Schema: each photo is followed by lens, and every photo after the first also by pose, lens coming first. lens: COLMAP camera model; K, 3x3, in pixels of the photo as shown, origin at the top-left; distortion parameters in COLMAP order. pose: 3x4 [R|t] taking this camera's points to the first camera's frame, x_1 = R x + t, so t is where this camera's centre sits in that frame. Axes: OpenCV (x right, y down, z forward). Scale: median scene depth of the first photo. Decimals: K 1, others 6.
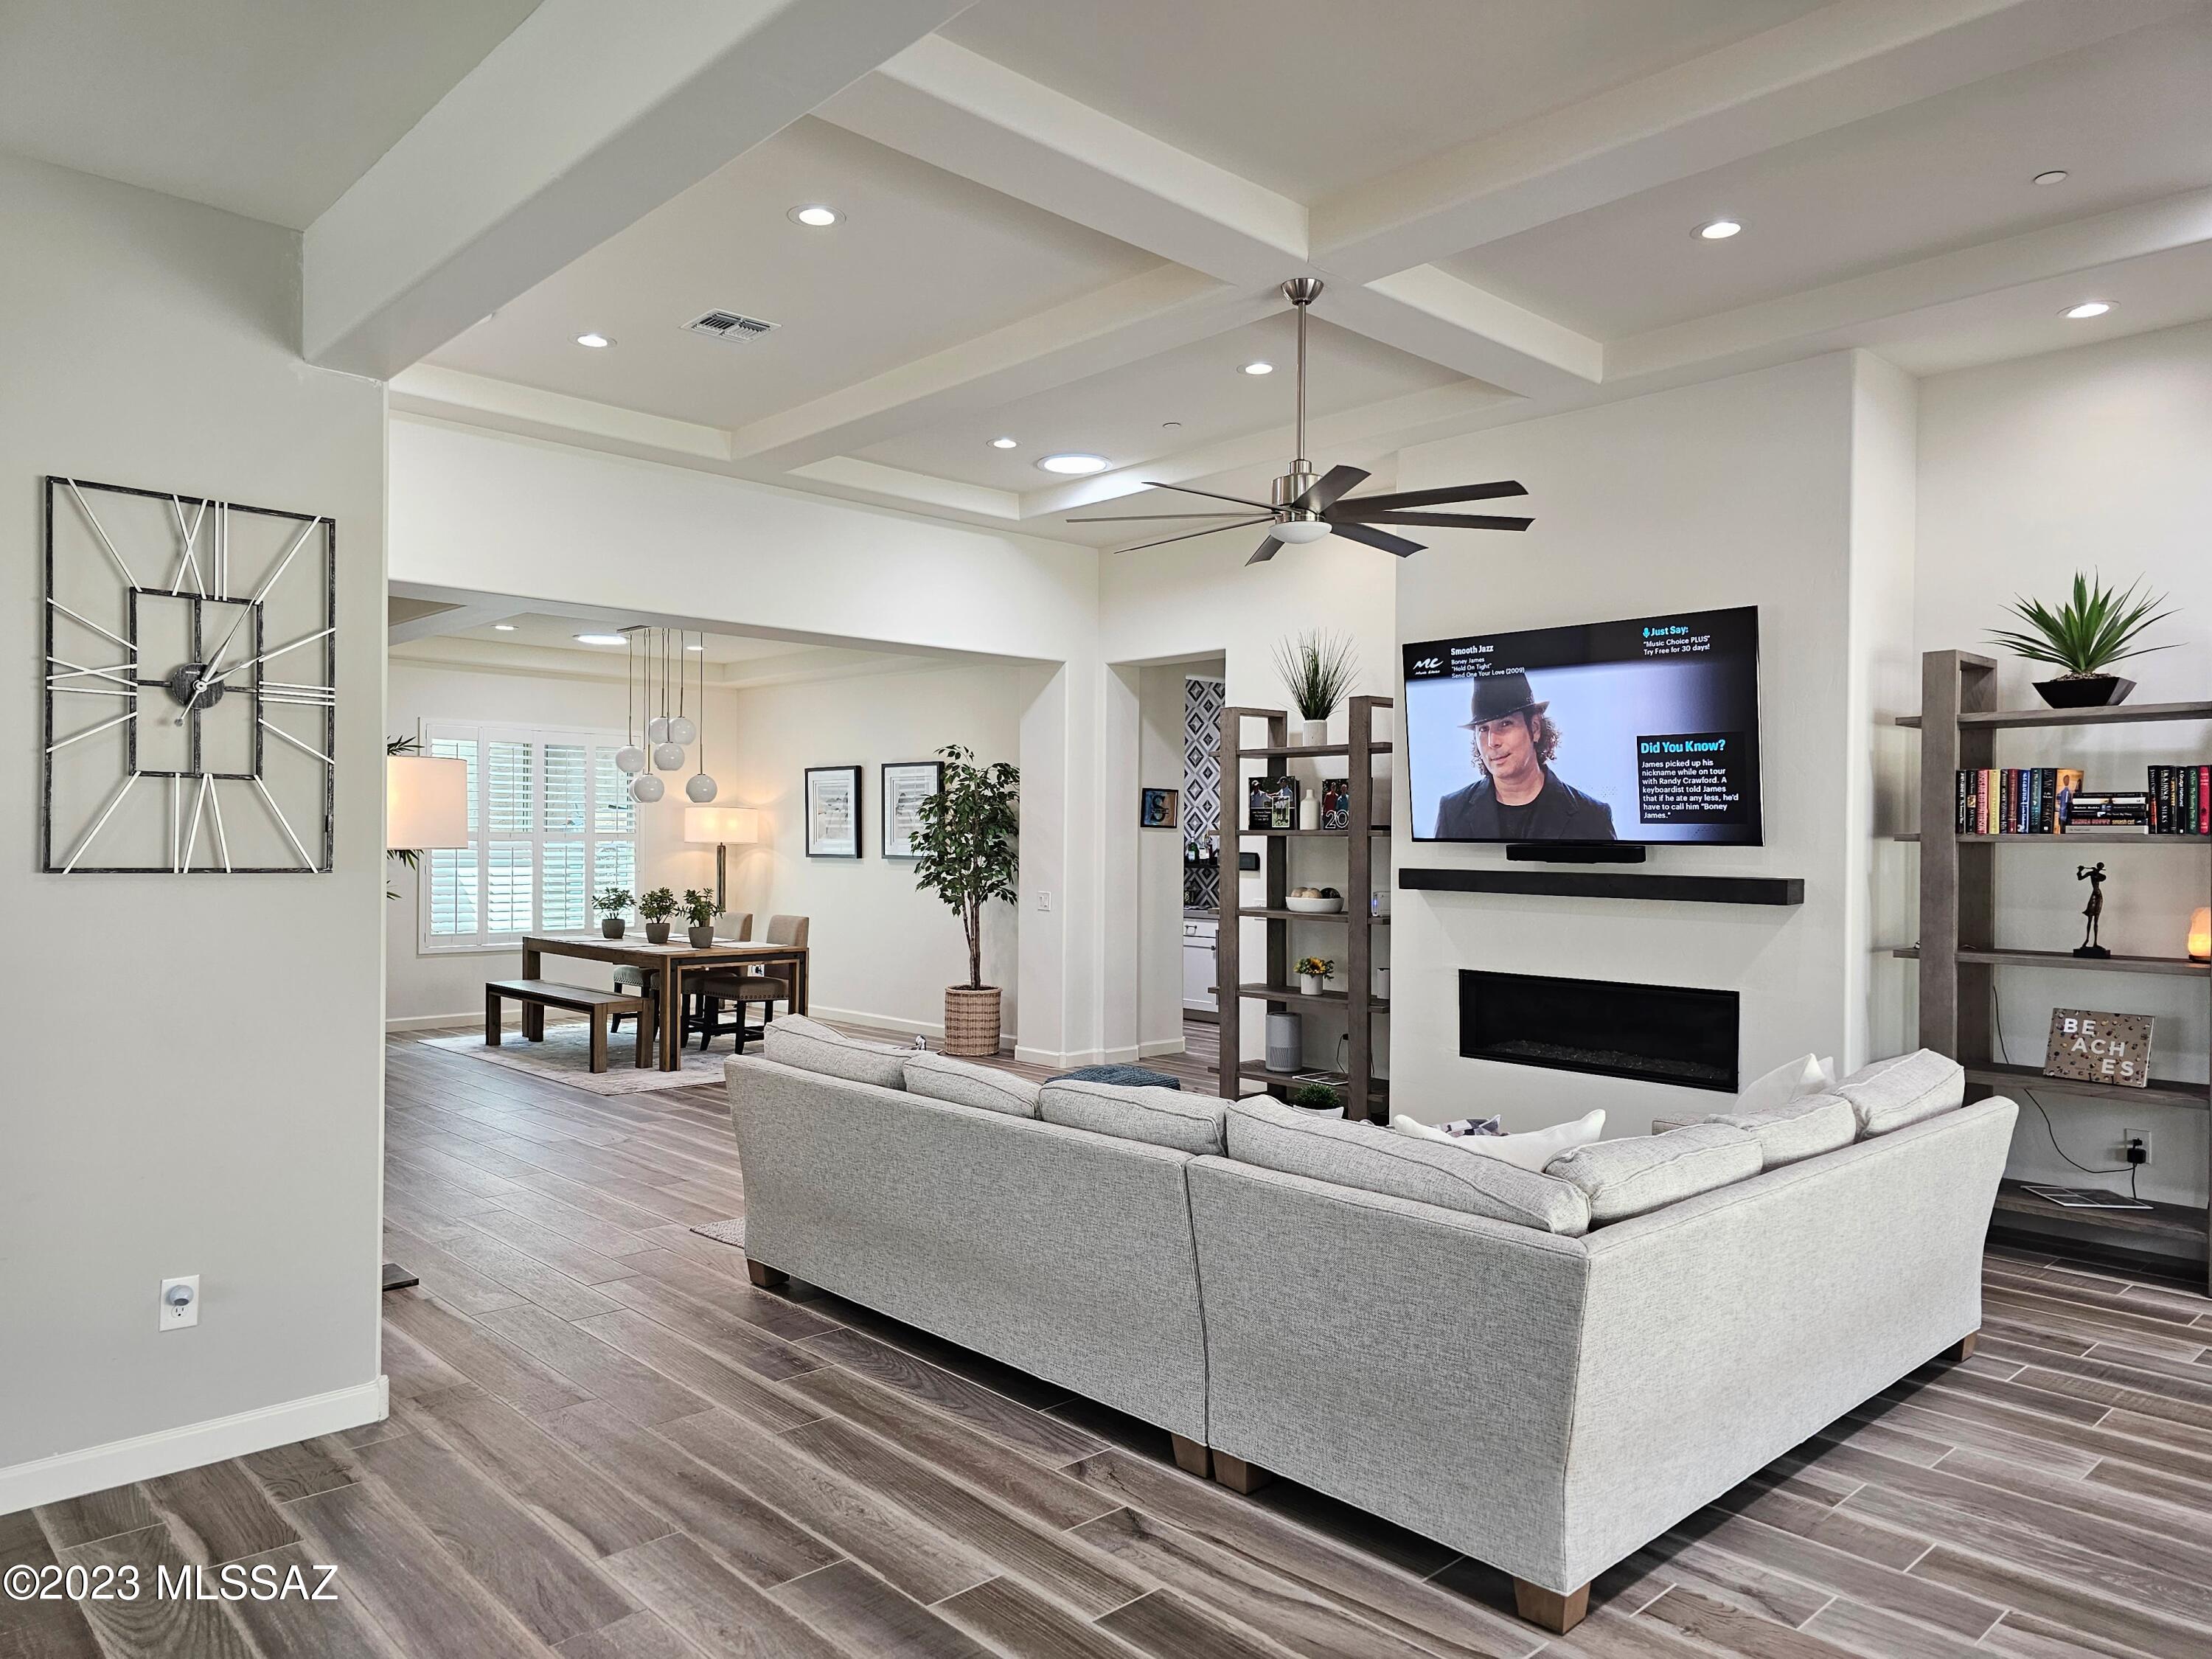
lens RADIAL K [[1480.8, 0, 1088.9], [0, 1480.8, 827.0], [0, 0, 1]] dist [0.051657, -0.040631]
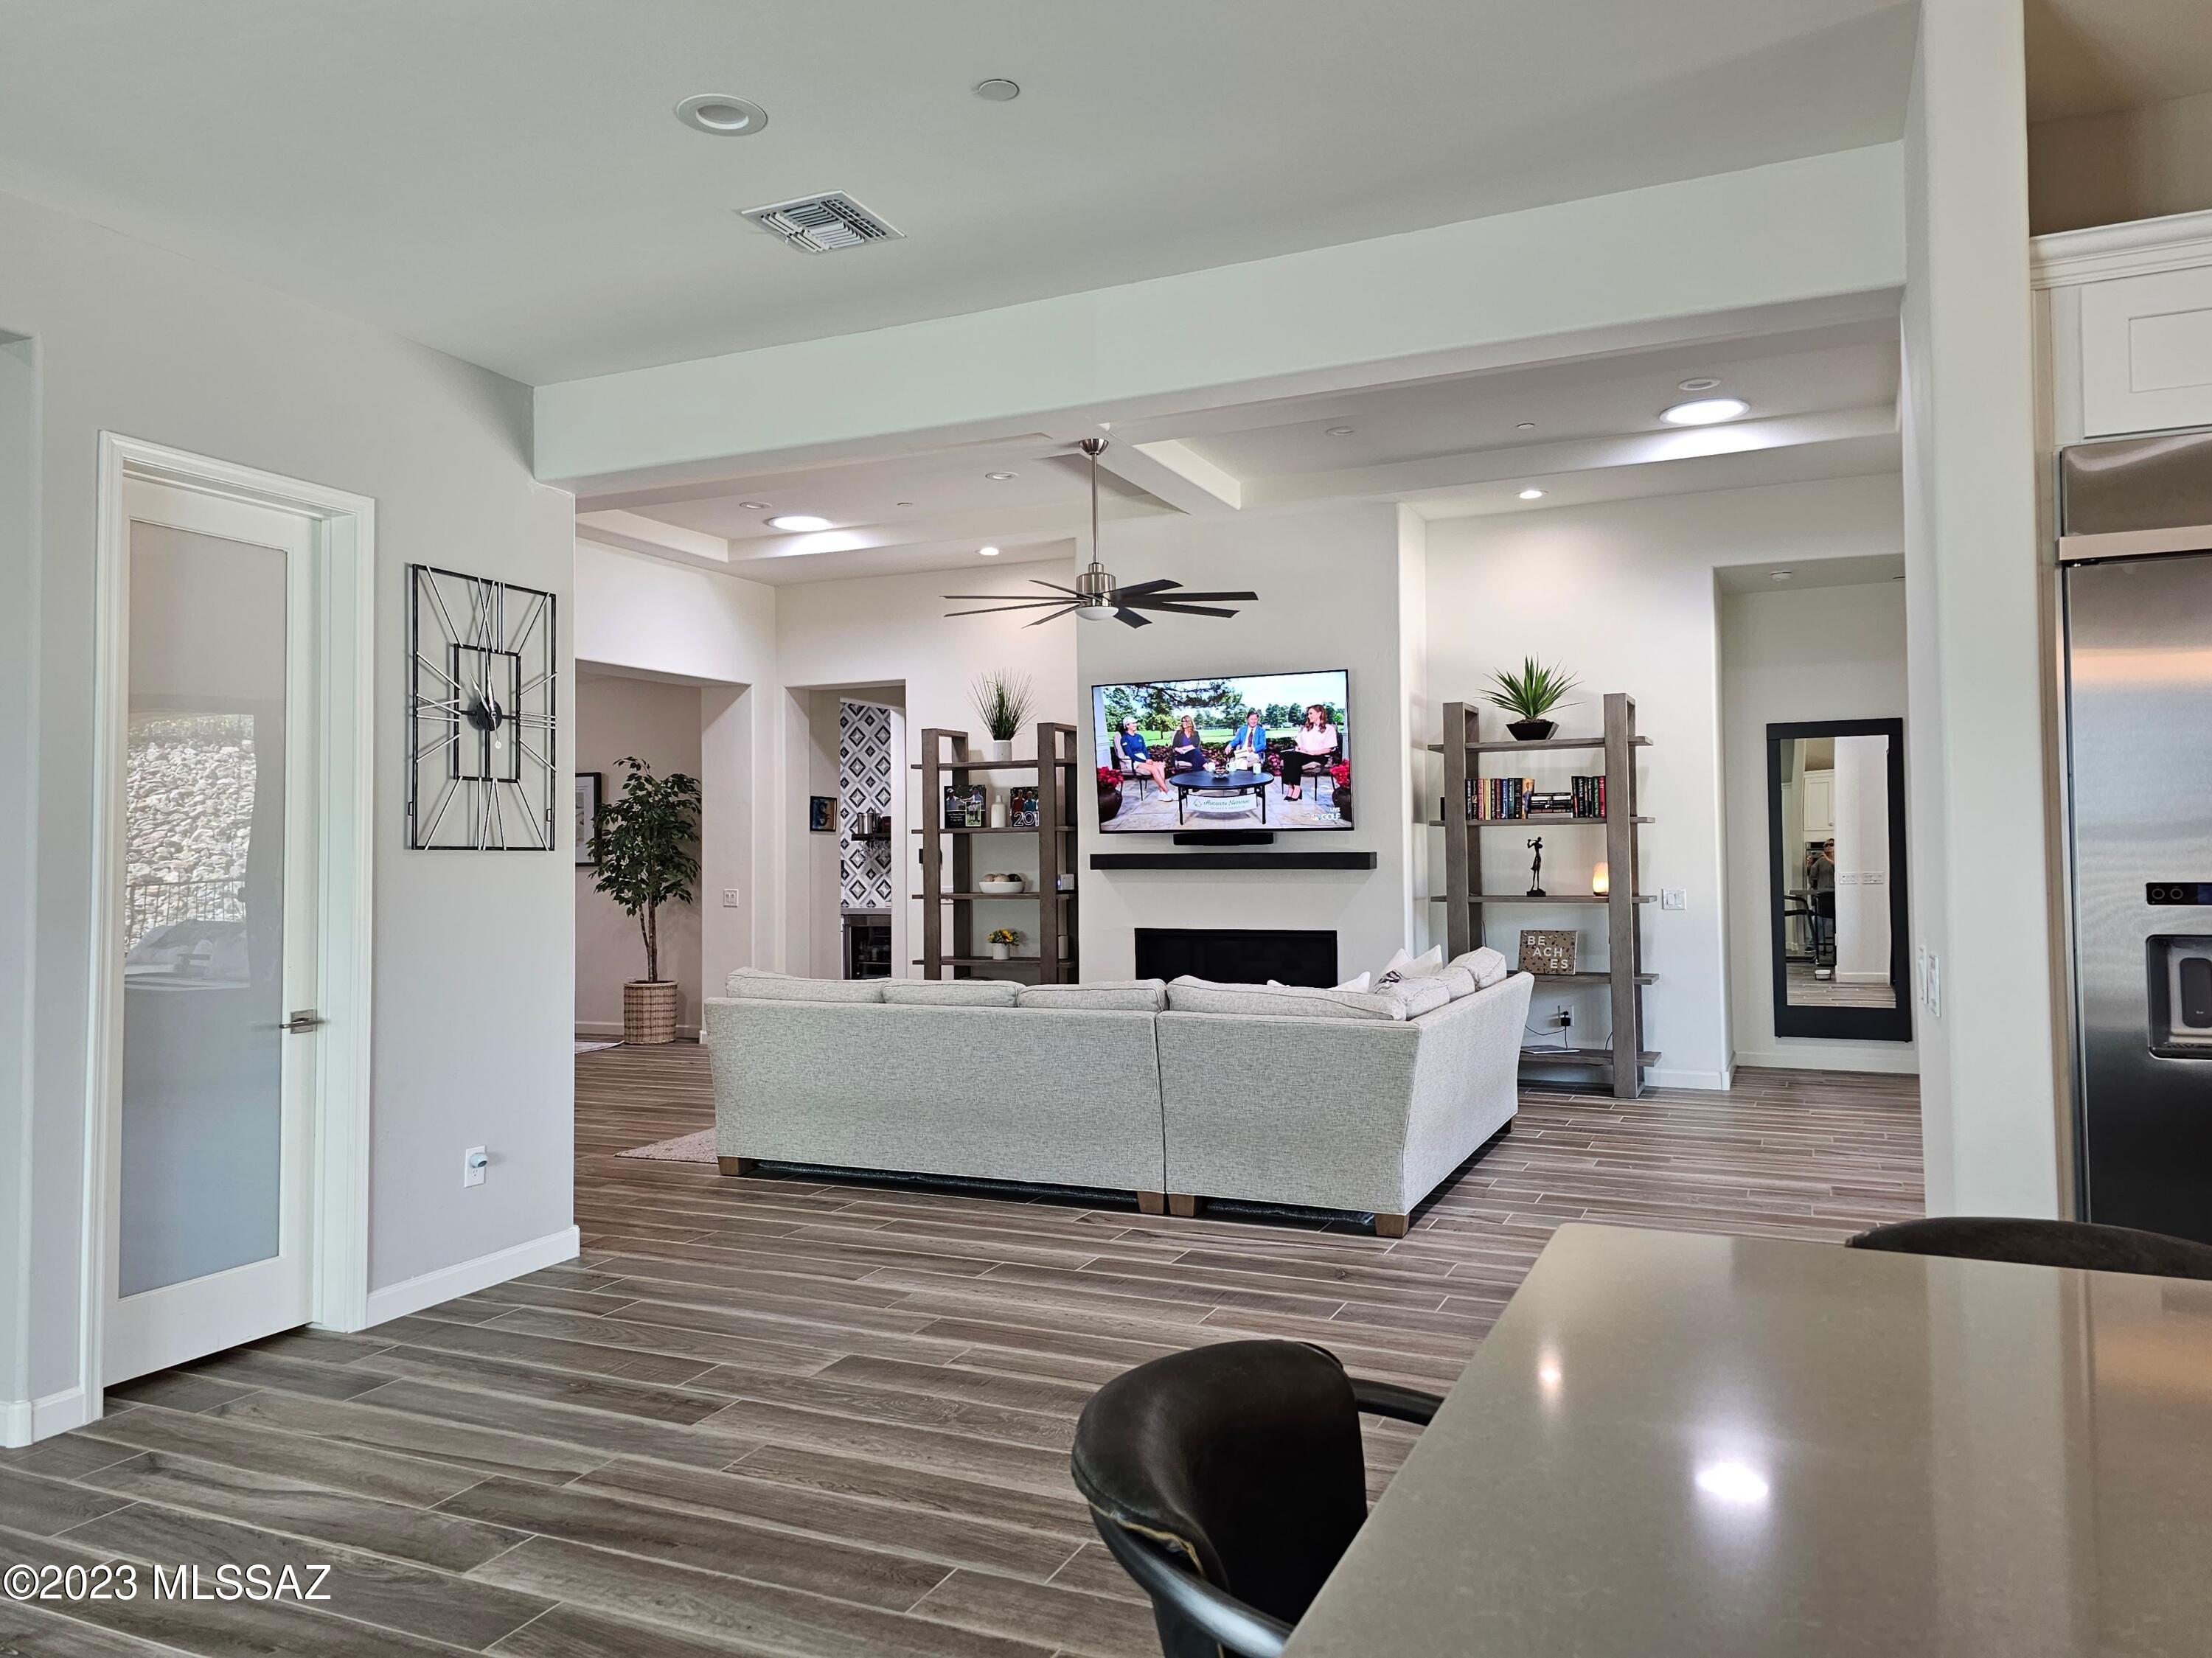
lens RADIAL K [[1480.7, 0, 1125.3], [0, 1480.7, 769.7], [0, 0, 1]] dist [0.051657, -0.040631]
pose [[0.923788, 0.002587, 0.382896, -0.335498], [0.015982, 0.998845, -0.045308, 0.016493], [-0.382571, 0.047975, 0.922680, -0.285165]]
